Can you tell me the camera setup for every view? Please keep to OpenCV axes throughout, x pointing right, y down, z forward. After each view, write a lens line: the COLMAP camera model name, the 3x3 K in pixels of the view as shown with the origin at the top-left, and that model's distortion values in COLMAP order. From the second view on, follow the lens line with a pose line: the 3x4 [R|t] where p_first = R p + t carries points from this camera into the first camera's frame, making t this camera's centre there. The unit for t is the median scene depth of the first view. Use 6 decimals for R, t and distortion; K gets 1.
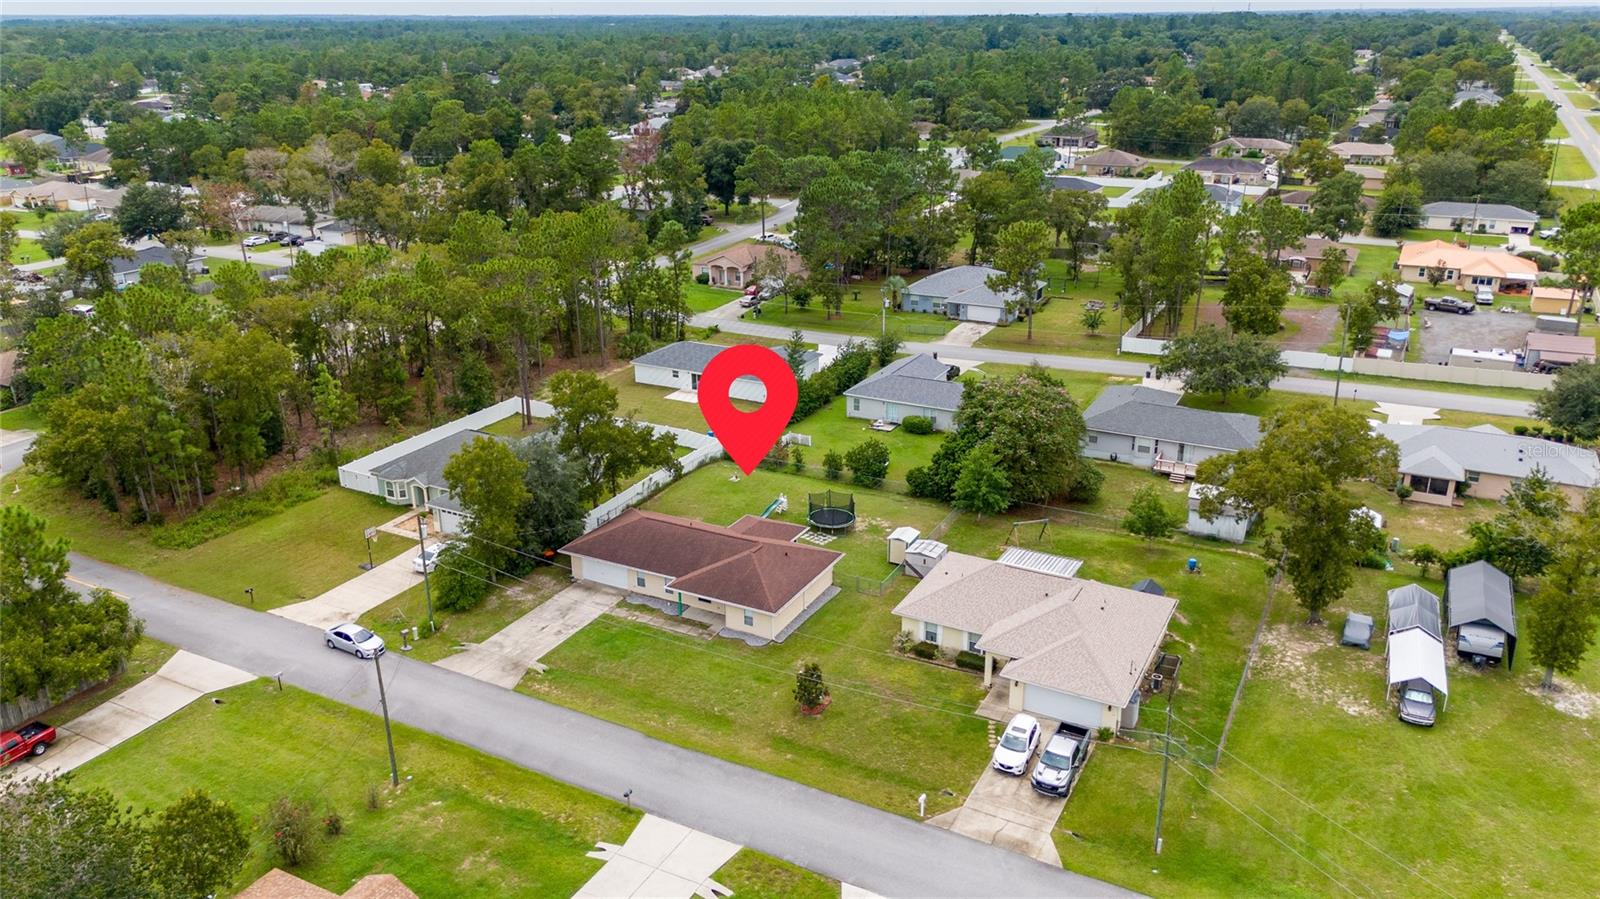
lens RADIAL K [[1171.2, 0, 805.3], [0, 1171.2, 450.7], [0, 0, 1]] dist [0.079798, -0.083109]
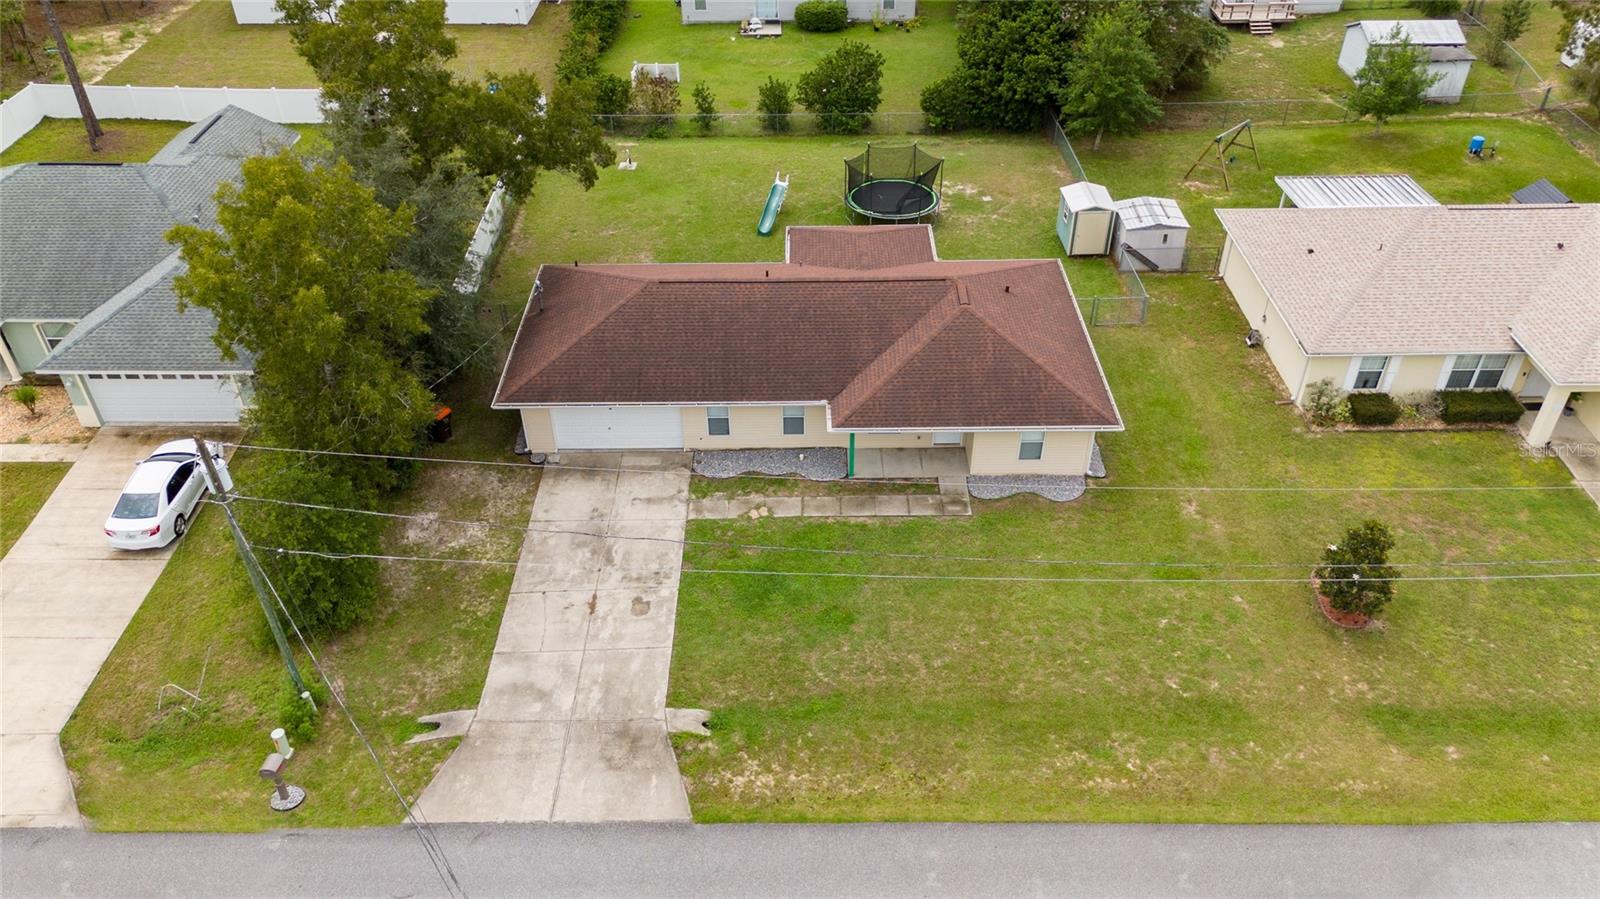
lens RADIAL K [[1171.2, 0, 805.3], [0, 1171.2, 450.7], [0, 0, 1]] dist [0.079798, -0.083109]
pose [[0.882144, -0.288363, 0.372383, -0.238481], [0.165918, 0.930238, 0.327306, -0.017425], [-0.440787, -0.226946, 0.868448, 0.505631]]
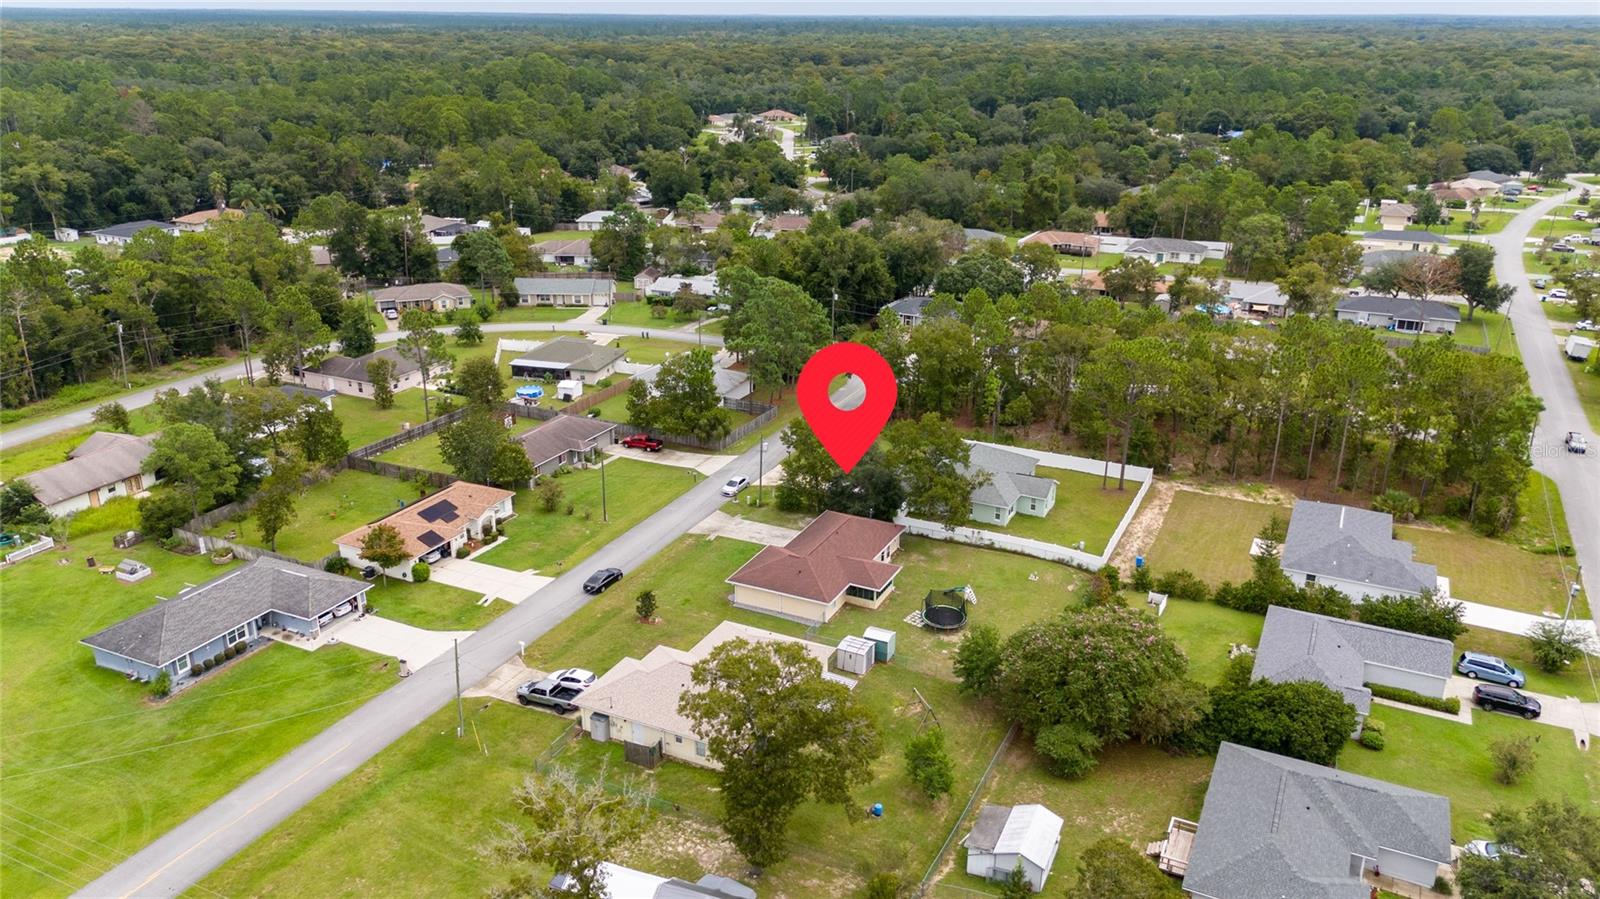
lens RADIAL K [[1171.2, 0, 805.3], [0, 1171.2, 450.7], [0, 0, 1]] dist [0.079798, -0.083109]
pose [[0.033730, 0.352227, -0.935307, 0.955477], [-0.351606, 0.880196, 0.318793, -0.369630], [0.935540, 0.318107, 0.153534, 0.638527]]
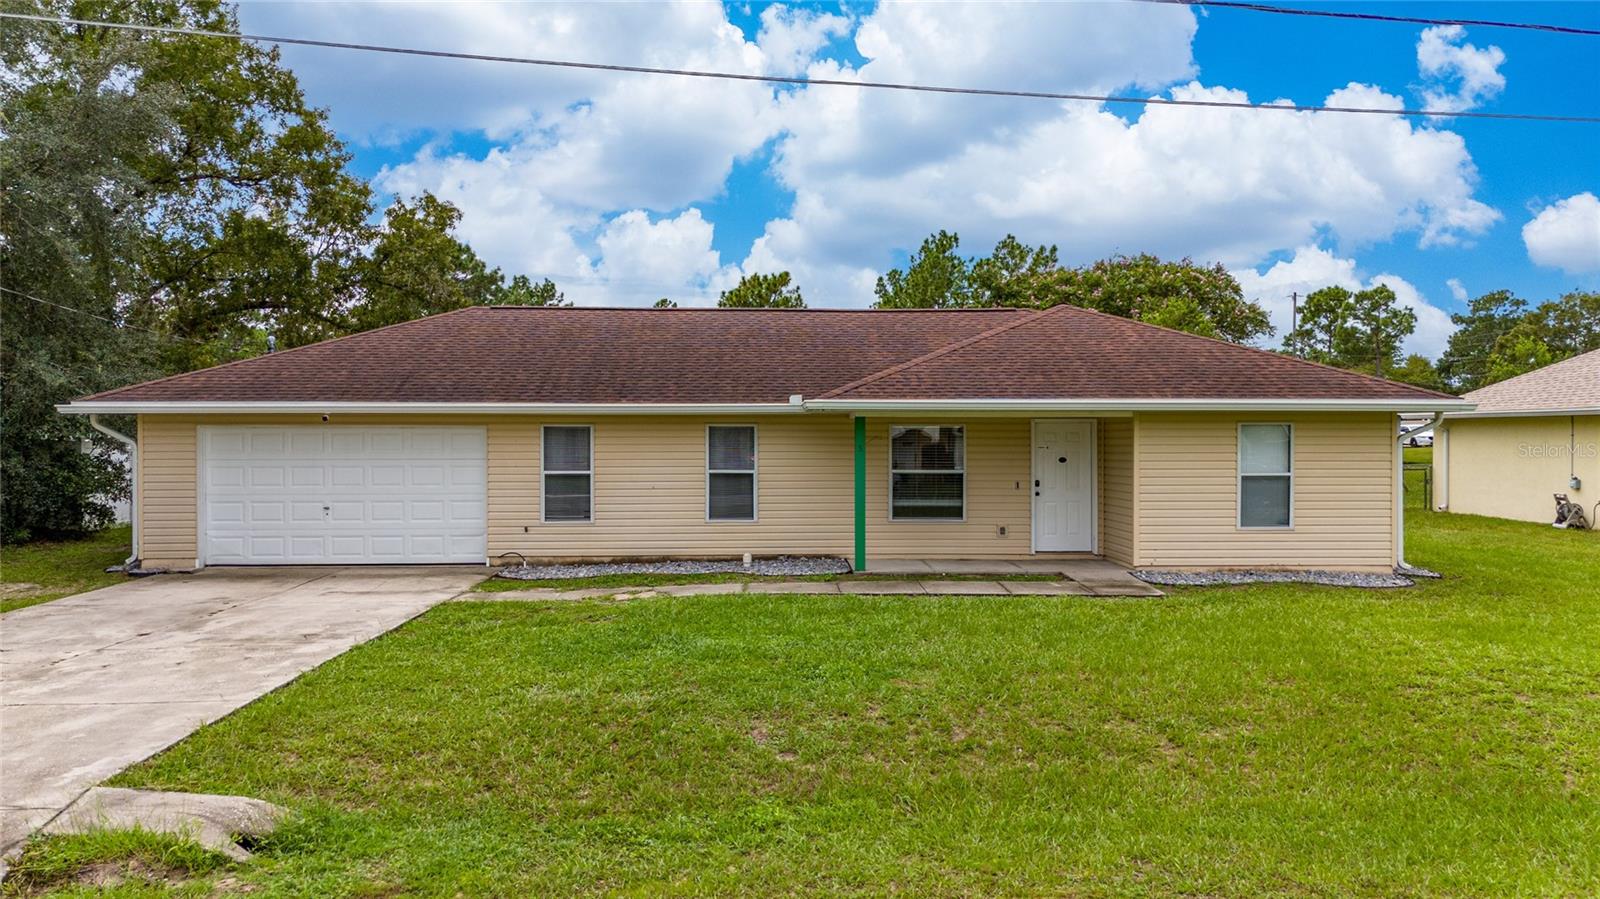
lens RADIAL K [[1171.2, 0, 805.3], [0, 1171.2, 450.7], [0, 0, 1]] dist [0.079798, -0.083109]
pose [[0.870508, -0.001537, 0.492152, -0.174349], [0.169725, 0.939586, -0.297272, 0.147365], [-0.461962, 0.342308, 0.818178, 0.689109]]
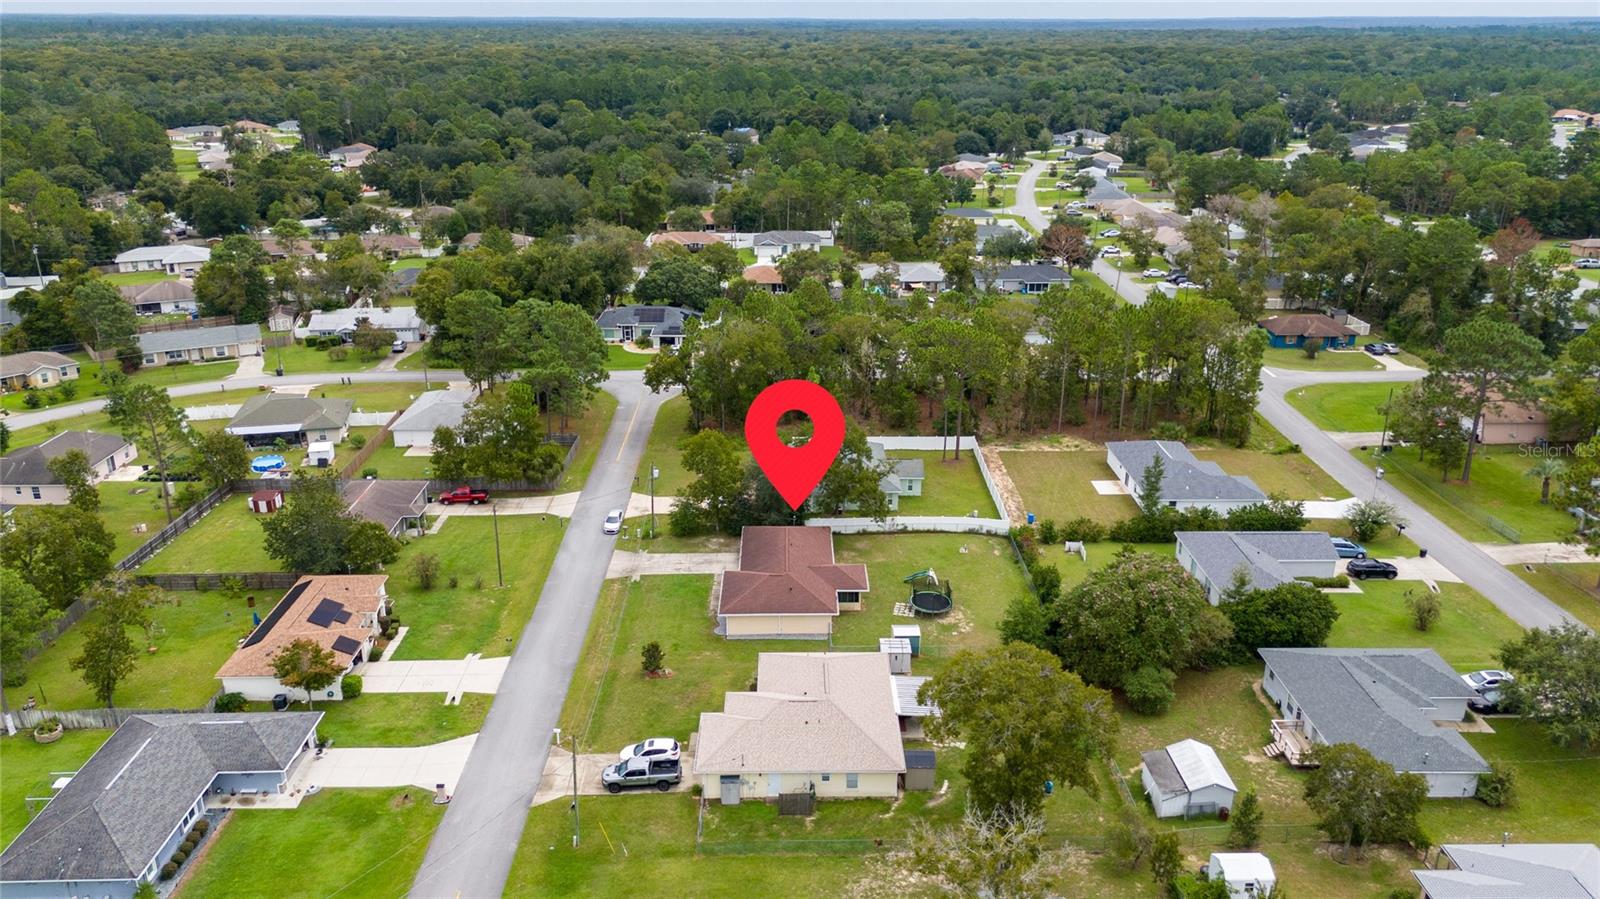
lens RADIAL K [[1171.2, 0, 805.3], [0, 1171.2, 450.7], [0, 0, 1]] dist [0.079798, -0.083109]
pose [[0.478425, 0.308377, -0.822200, 0.822494], [-0.308667, 0.935617, 0.171307, -0.227963], [0.822092, 0.171829, 0.542808, 0.251605]]
